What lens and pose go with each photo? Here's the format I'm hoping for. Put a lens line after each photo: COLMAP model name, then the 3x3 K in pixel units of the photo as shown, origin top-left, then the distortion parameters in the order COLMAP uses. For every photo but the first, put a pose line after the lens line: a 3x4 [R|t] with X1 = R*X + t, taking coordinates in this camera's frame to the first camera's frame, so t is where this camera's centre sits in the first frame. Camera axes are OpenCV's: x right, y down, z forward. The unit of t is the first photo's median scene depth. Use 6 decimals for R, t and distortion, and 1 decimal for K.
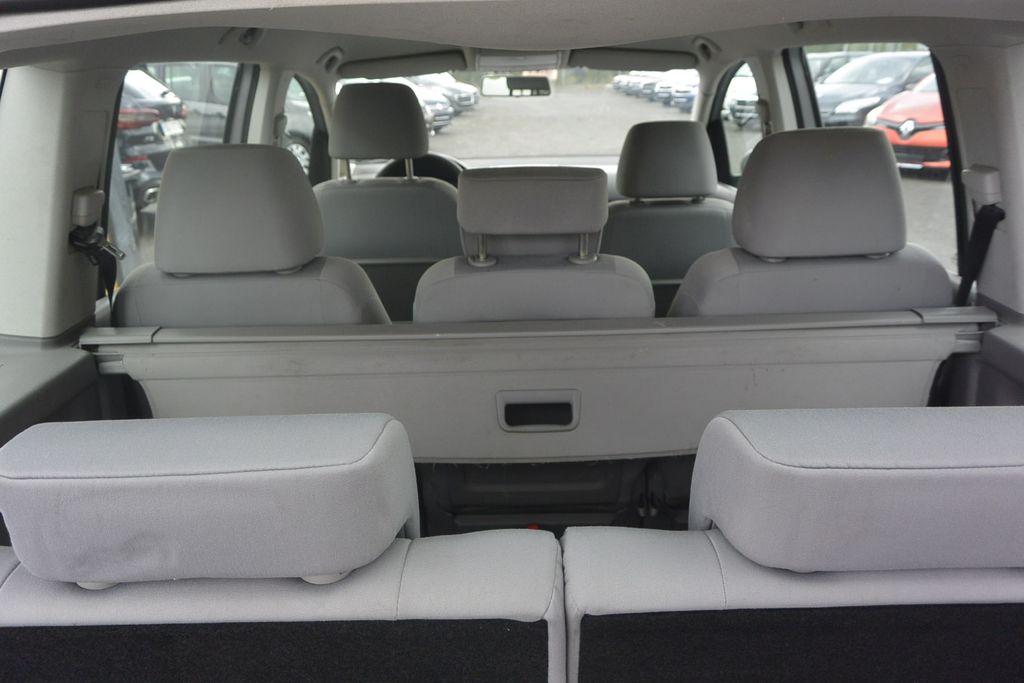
lens RADIAL K [[780.4, 0, 507.8], [0, 780.4, 337.9], [0, 0, 1]] dist [0.005619, -0.000215]
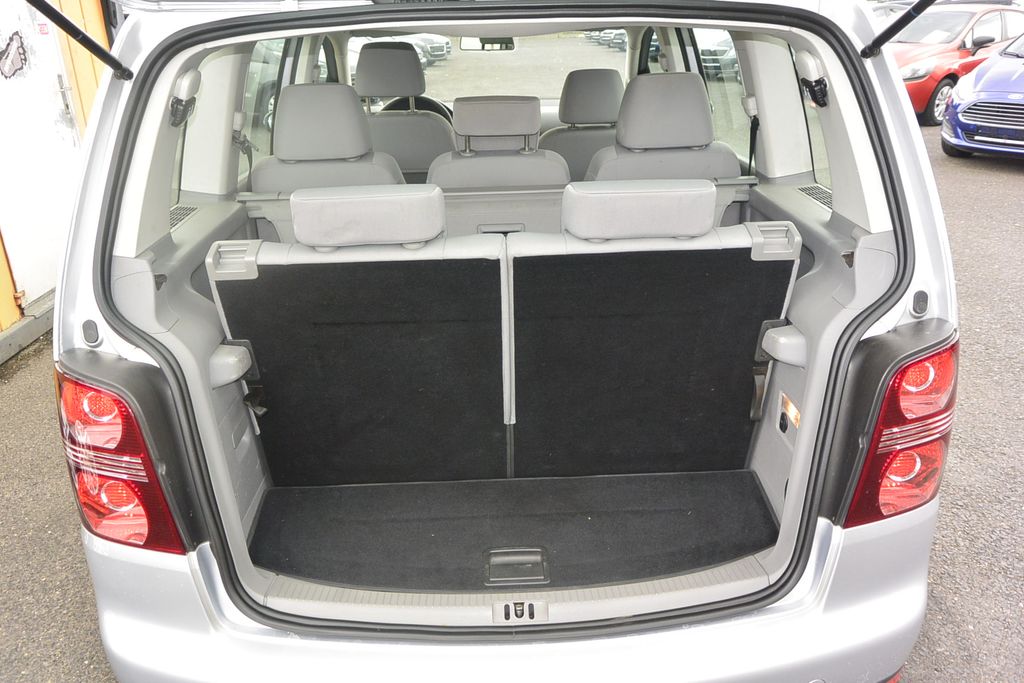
lens RADIAL K [[777.2, 0, 506.7], [0, 777.2, 338.0], [0, 0, 1]] dist [-0.000545, 0.005297]
pose [[0.999478, -0.011943, 0.030029, -0.002484], [0.010135, 0.998167, 0.059662, 0.125055], [-0.030686, -0.059326, 0.997767, -0.437165]]
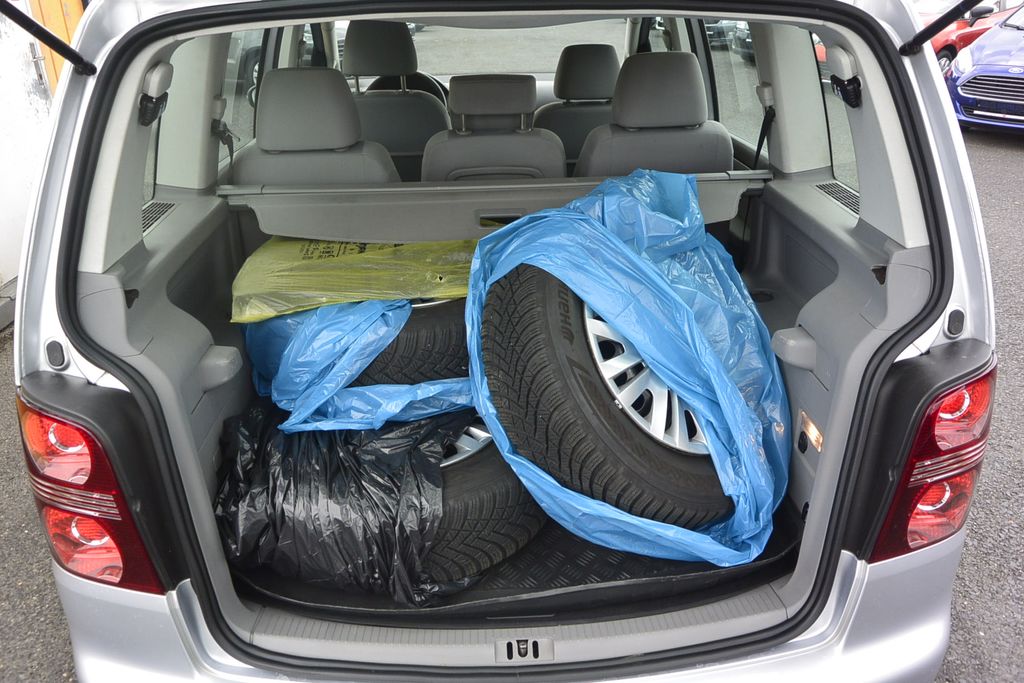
lens RADIAL K [[777.2, 0, 506.7], [0, 777.2, 338.0], [0, 0, 1]] dist [-0.000545, 0.005297]
pose [[0.998986, -0.011947, 0.043415, -0.012298], [0.007427, 0.994671, 0.102831, 0.082501], [-0.044412, -0.102404, 0.993751, -0.379962]]
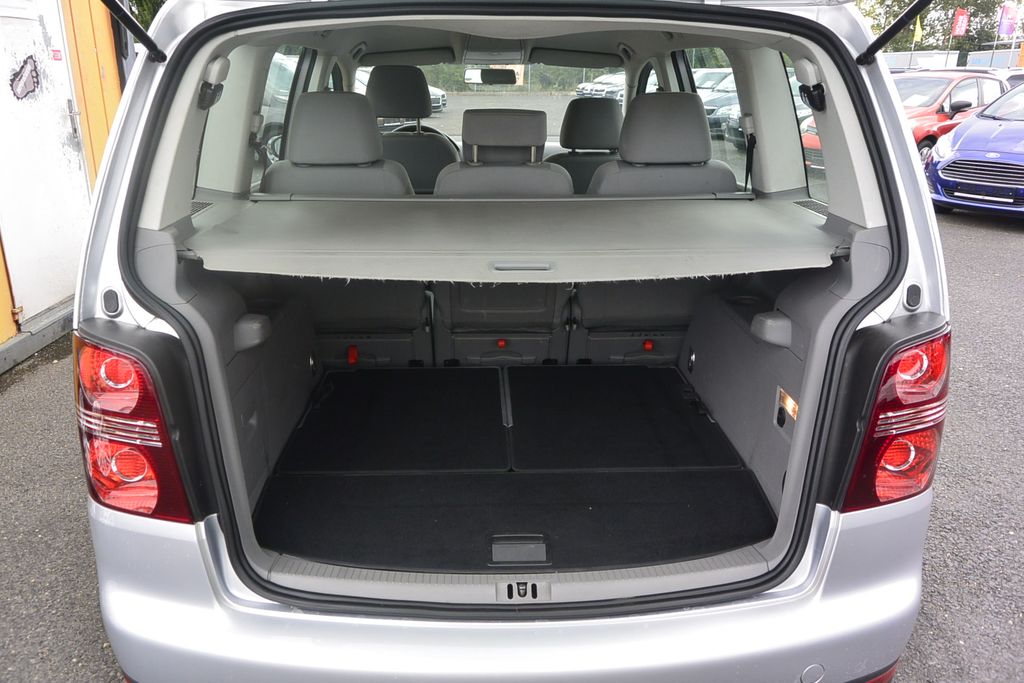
lens RADIAL K [[773.0, 0, 507.0], [0, 773.0, 338.3], [0, 0, 1]] dist [0.001703, 0.001860]
pose [[0.998769, 0.015375, 0.047160, -0.023671], [-0.015201, 0.999876, -0.004061, 0.186402], [-0.047217, 0.003339, 0.998879, -0.455809]]
